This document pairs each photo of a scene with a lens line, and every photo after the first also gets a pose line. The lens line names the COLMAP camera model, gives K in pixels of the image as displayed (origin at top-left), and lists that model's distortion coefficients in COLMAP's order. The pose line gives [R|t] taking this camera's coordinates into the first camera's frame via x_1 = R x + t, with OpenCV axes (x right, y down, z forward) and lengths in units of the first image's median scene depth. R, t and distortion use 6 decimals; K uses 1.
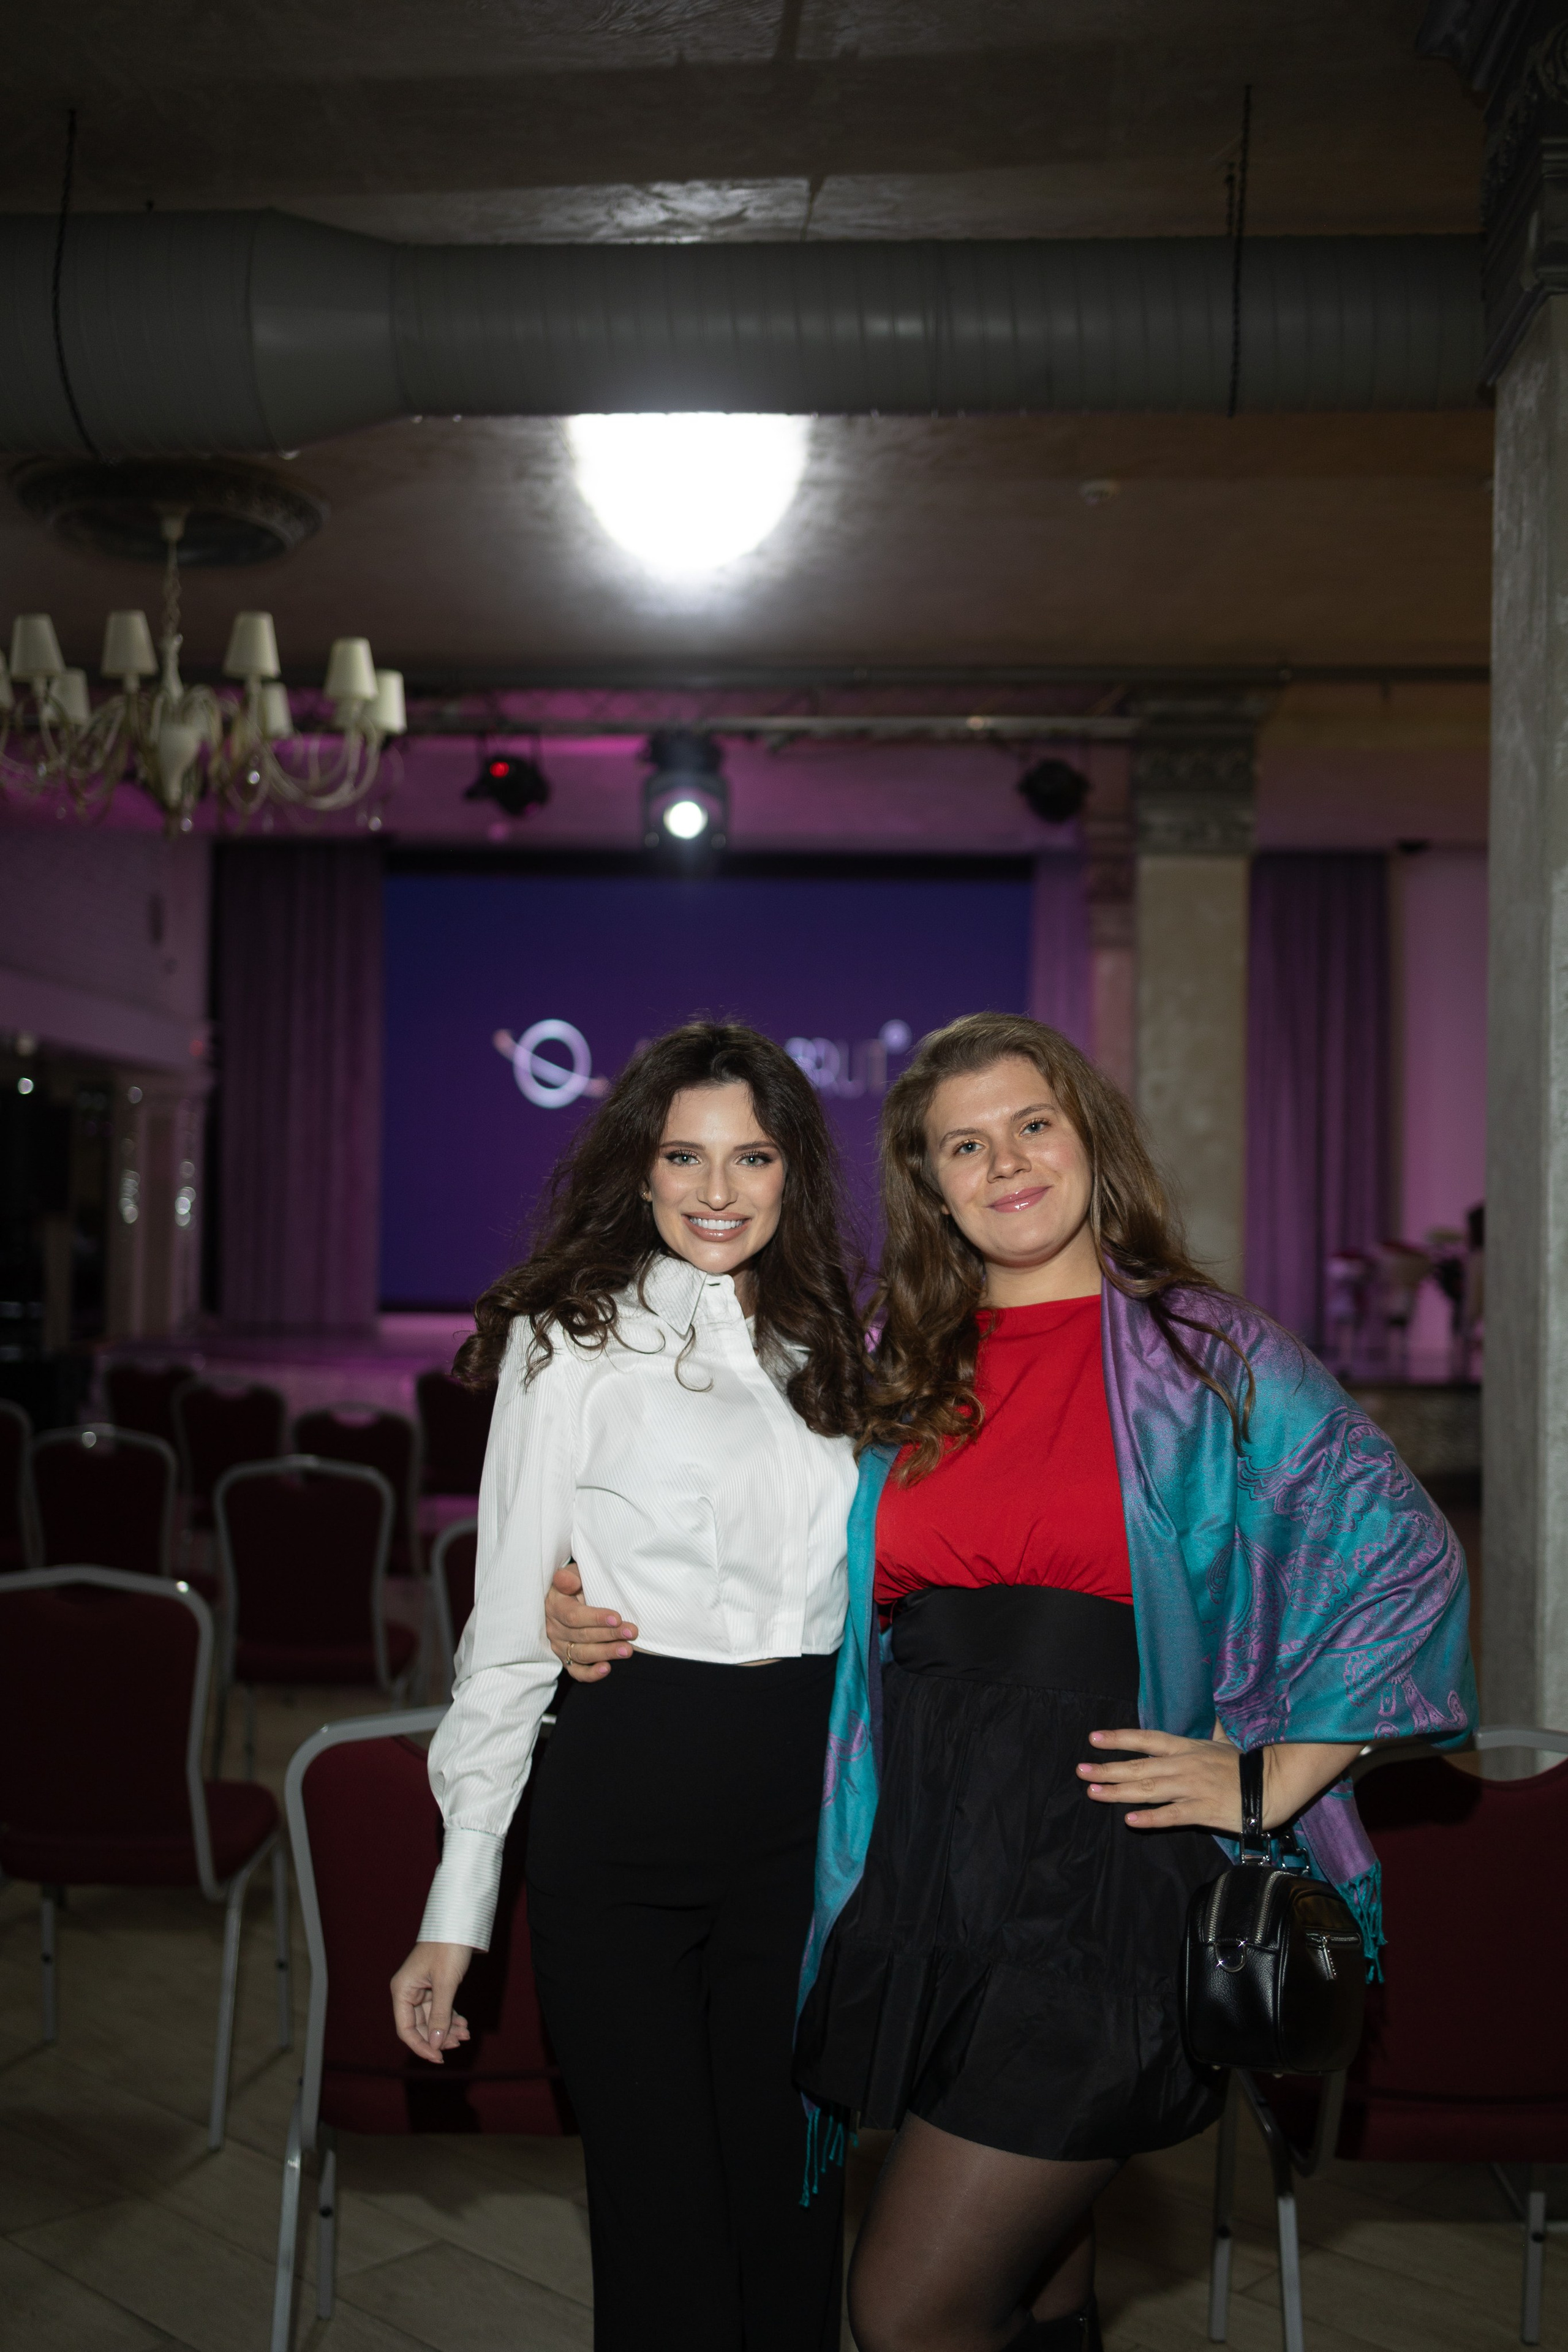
lens RADIAL K [[2379.1, 0, 776.4], [0, 2379.1, 1186.8], [0, 0, 1]] dist [0.007108, -0.011667]
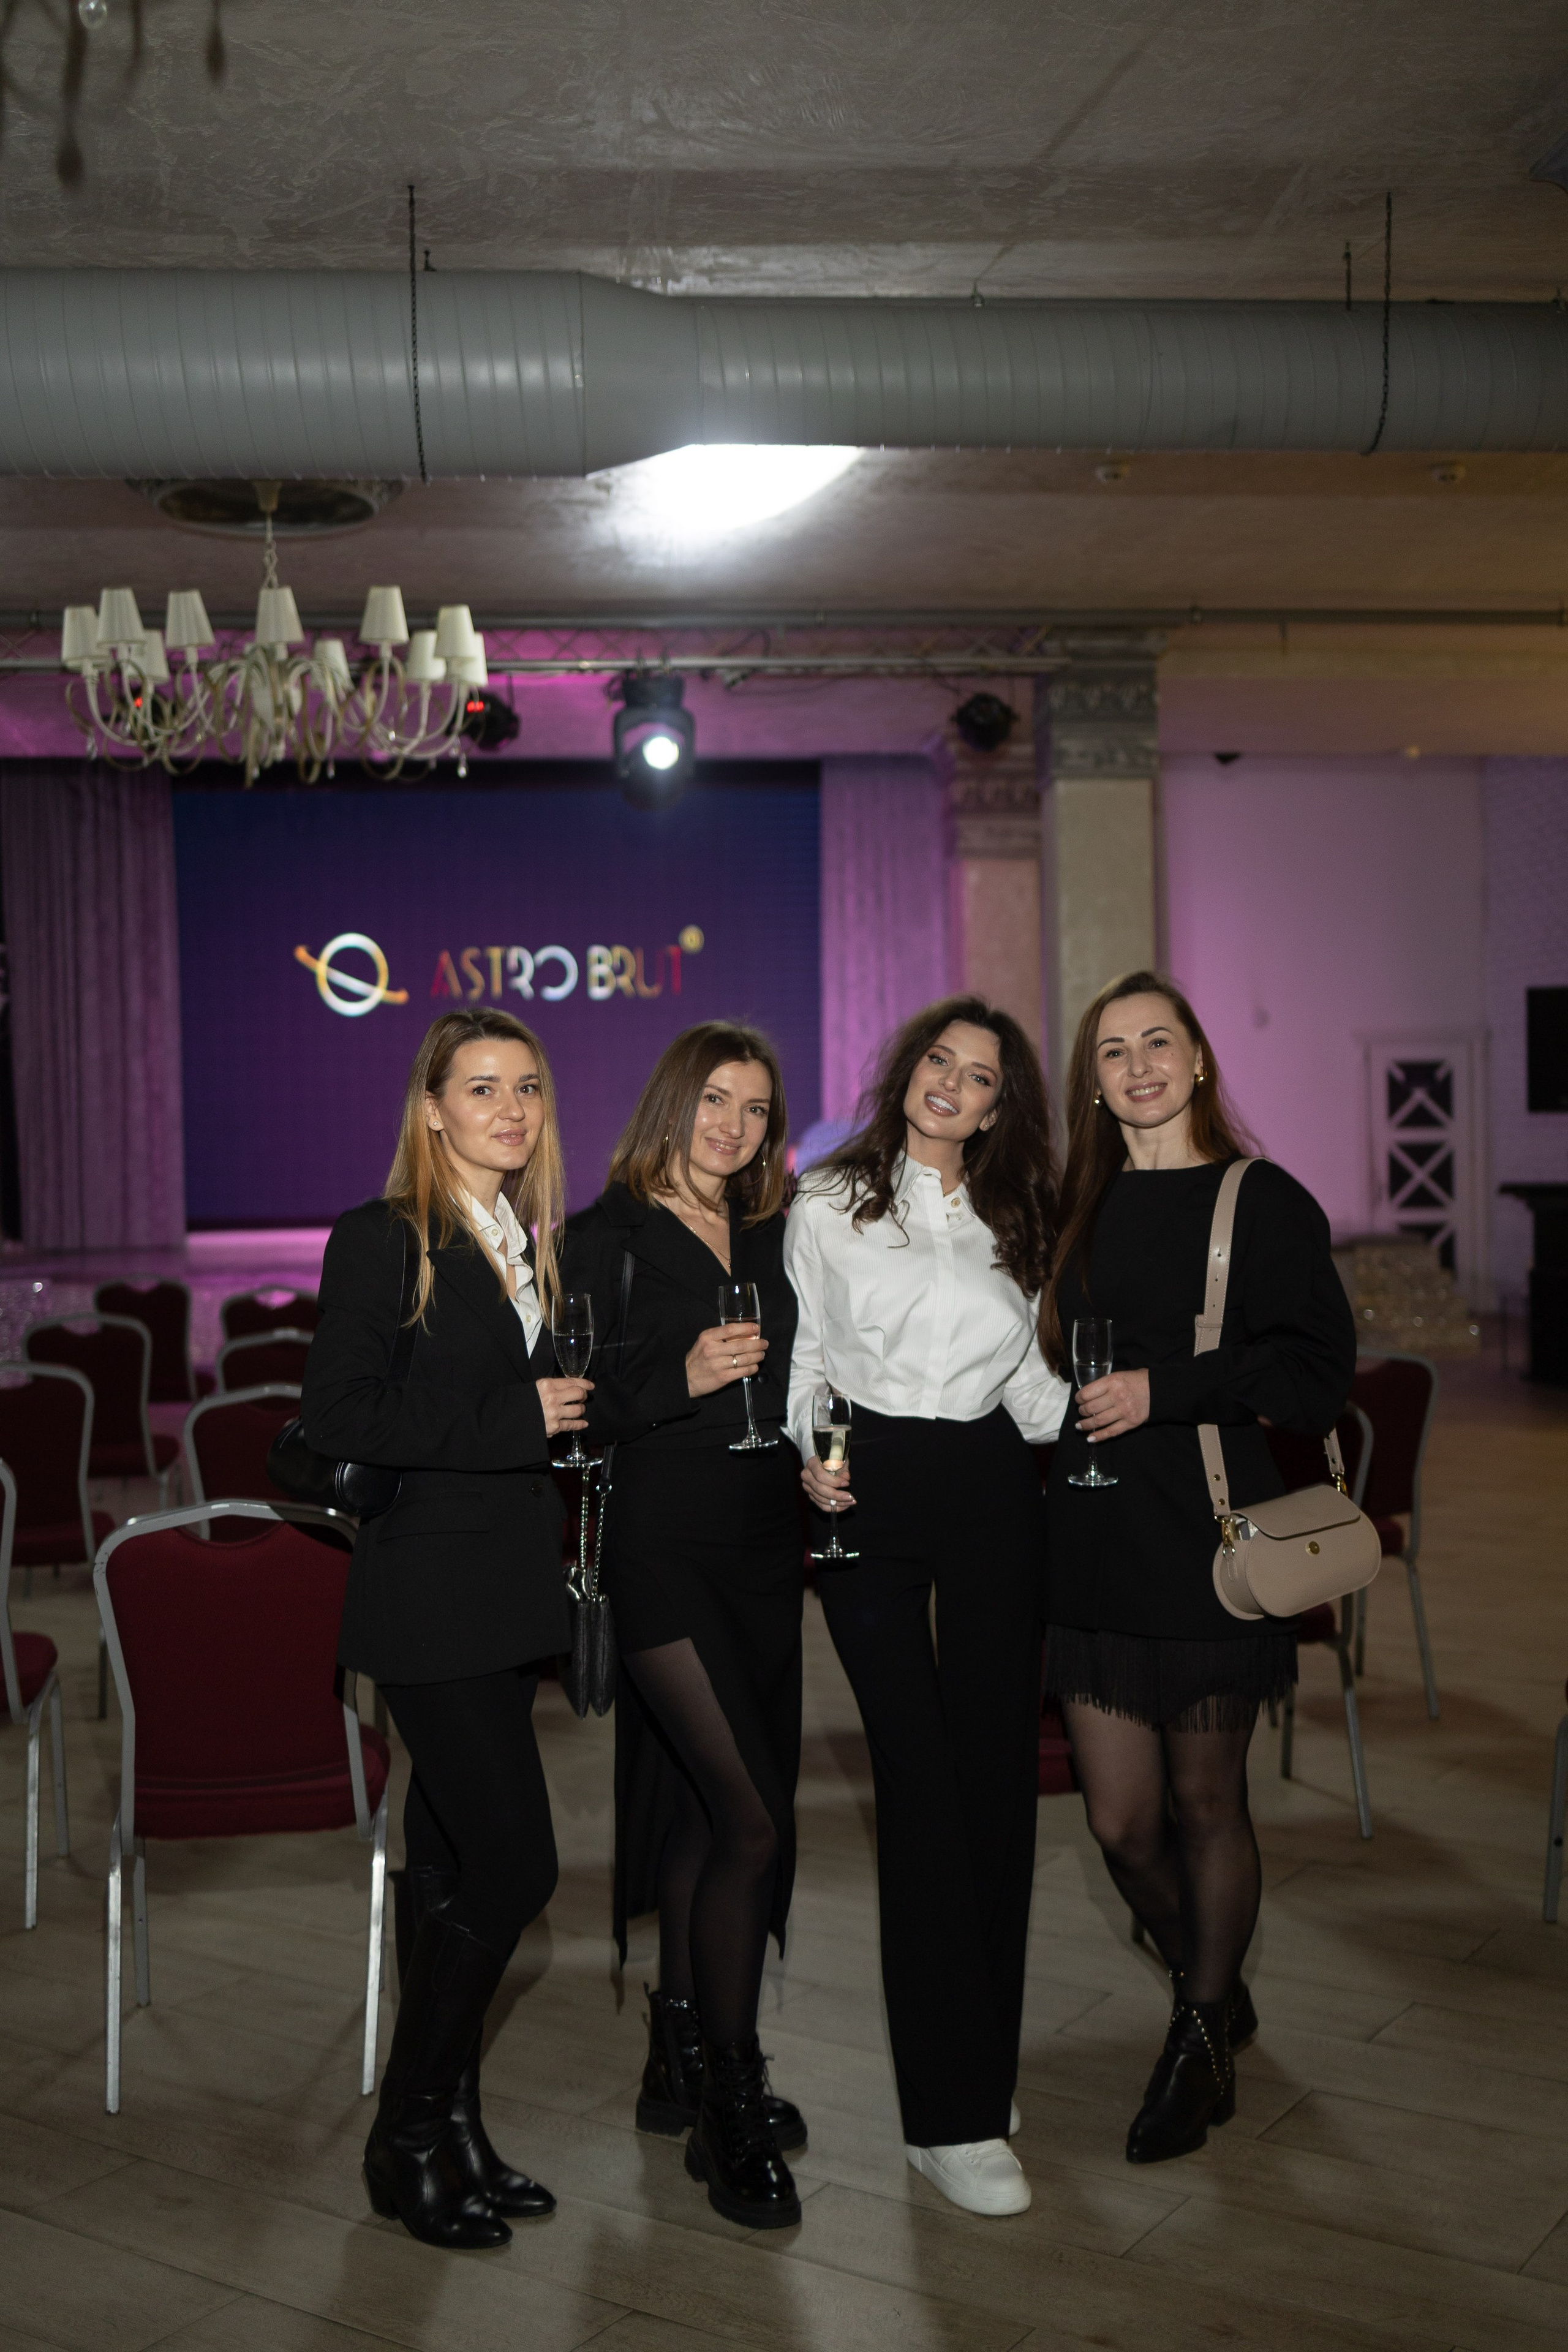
lens RADIAL K [[2470.8, 0, 786.7], [0, 2470.8, 1182.1], [0, 0, 1]] dist [-0.002183, -0.000922]
pose [[0.985927, -0.040451, 0.162207, -0.168934], [0.033828, 0.998485, 0.043393, -0.007087], [-0.163717, -0.037295, 0.985802, -0.117509]]
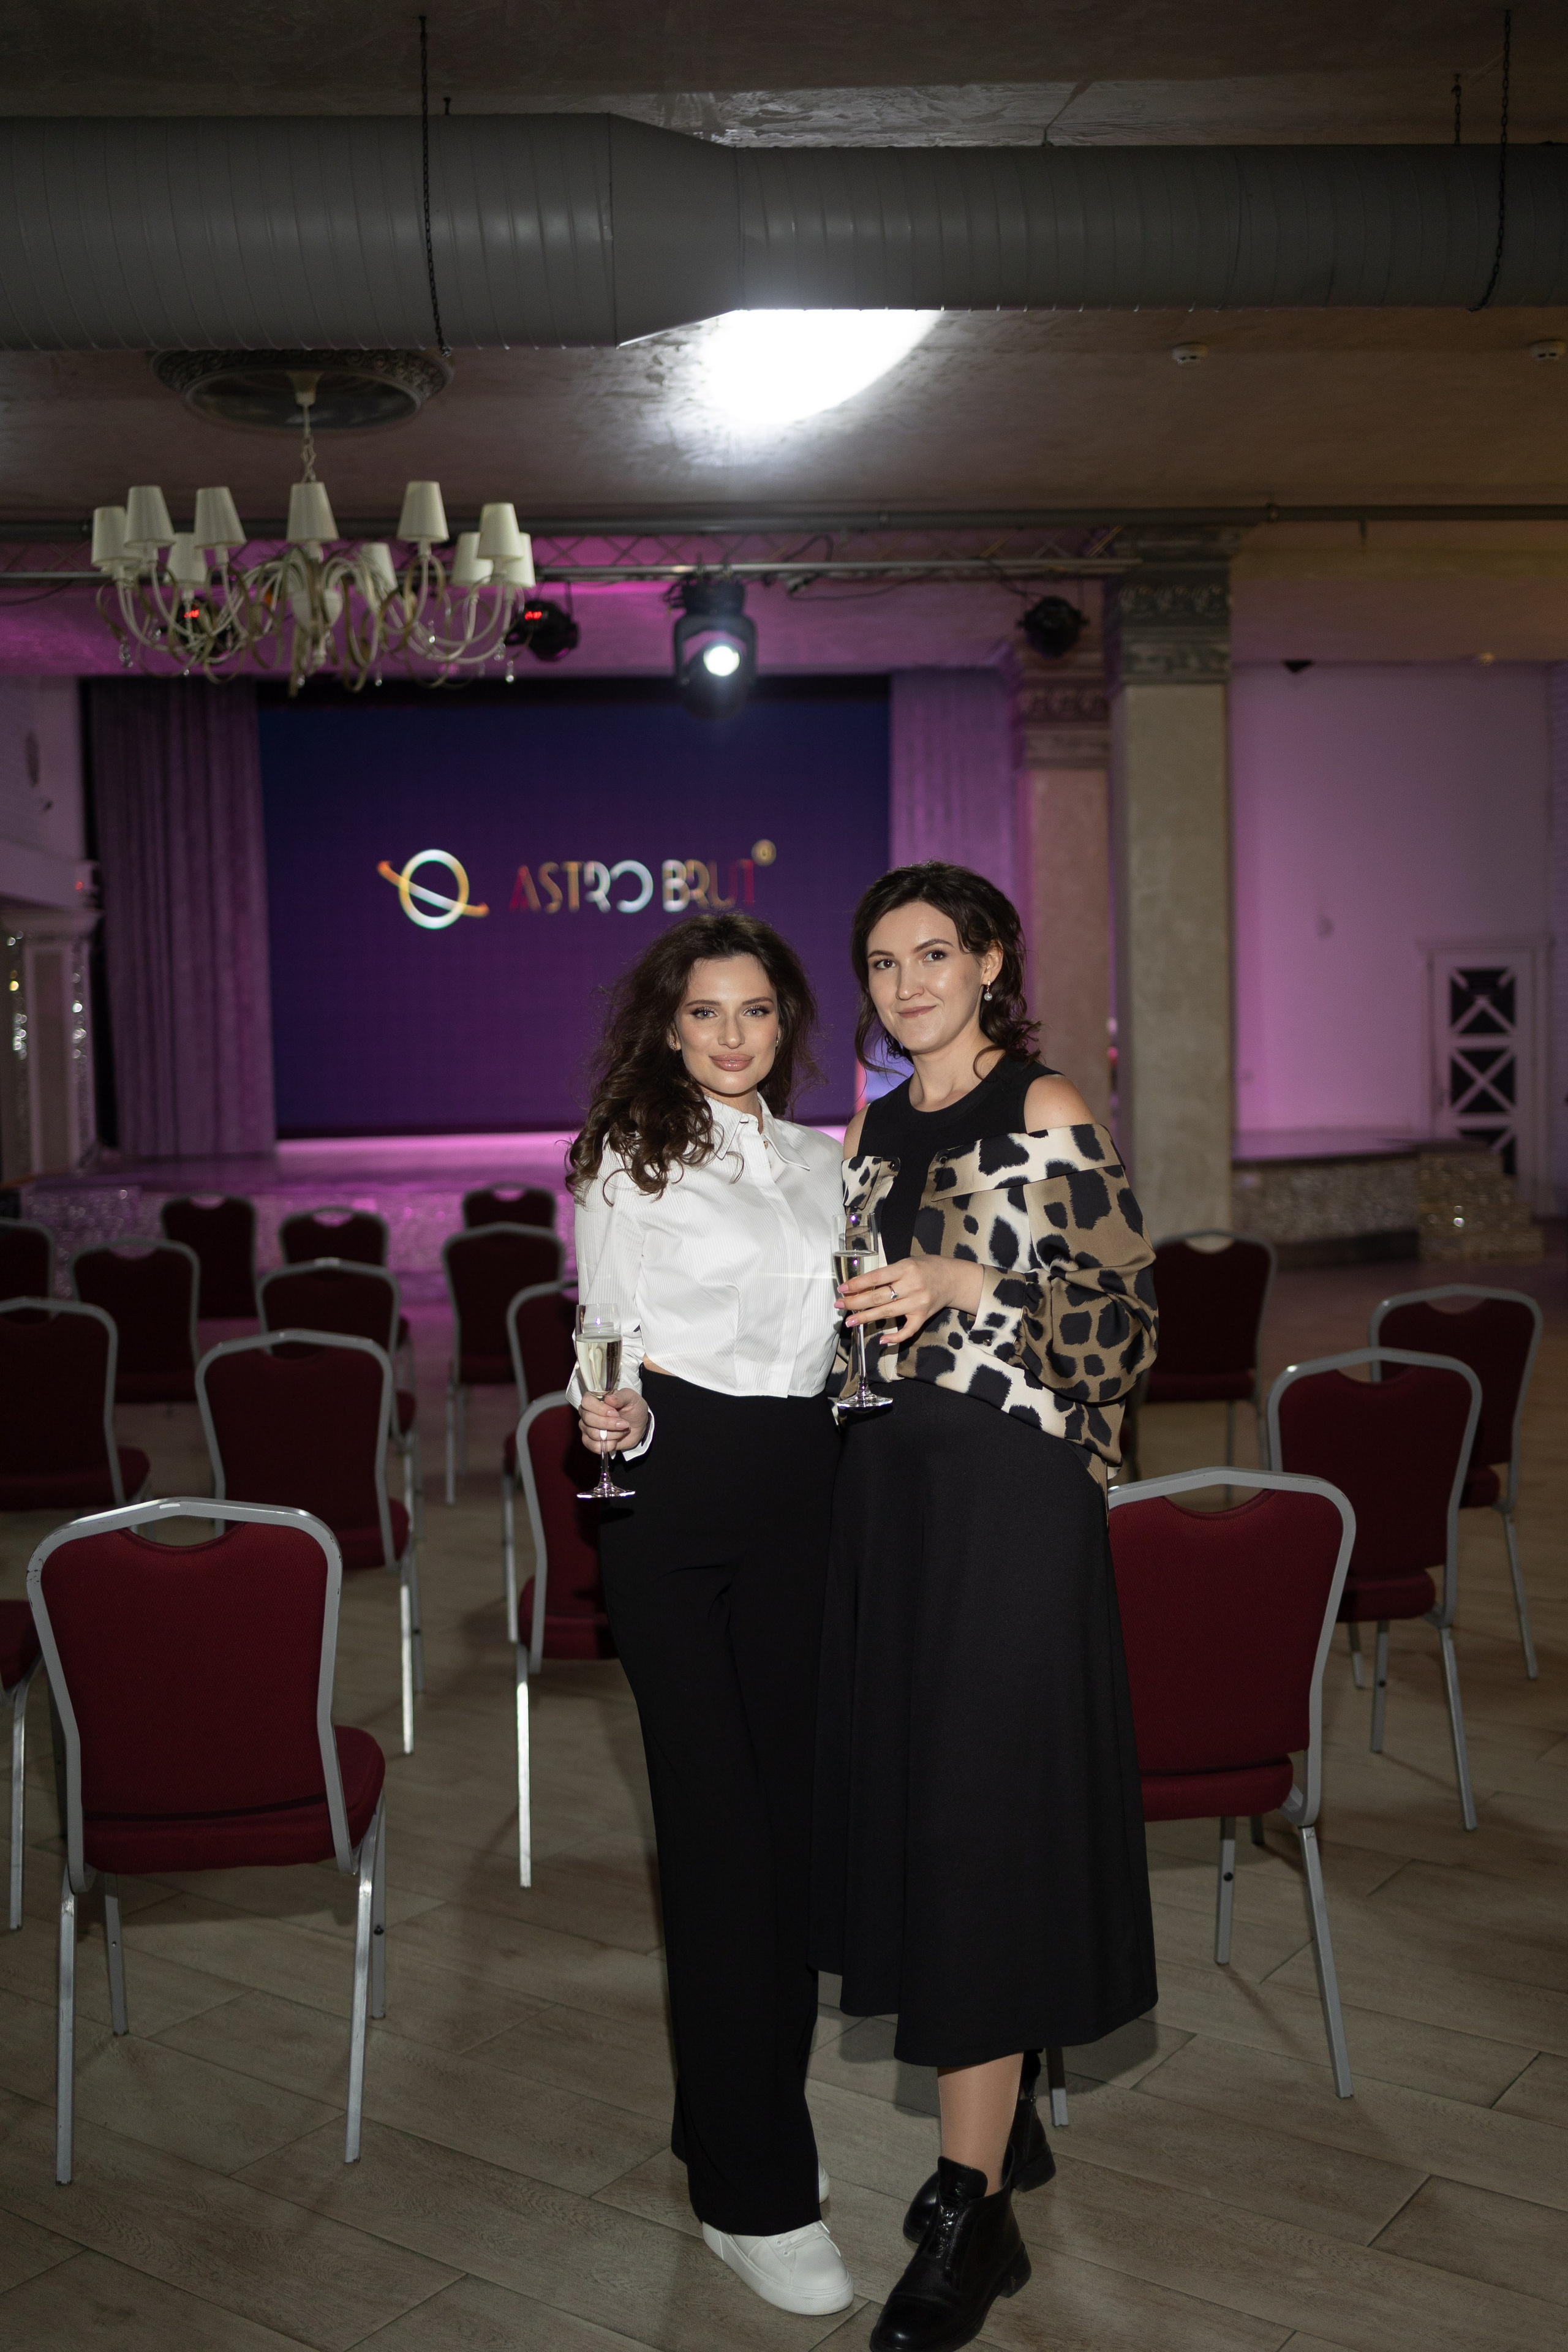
lens RADIAL K [[2310.5, 0, 778.6], [0, 2310.5, 1181.0], [0, 0, 1]] dist [-0.000092, 0.016013]
pose [[0.991168, -0.048446, 0.123445, -0.148903], [0.038079, 0.995653, 0.084999, -0.010598], [-0.127026, -0.079547, 0.988705, -0.035373]]
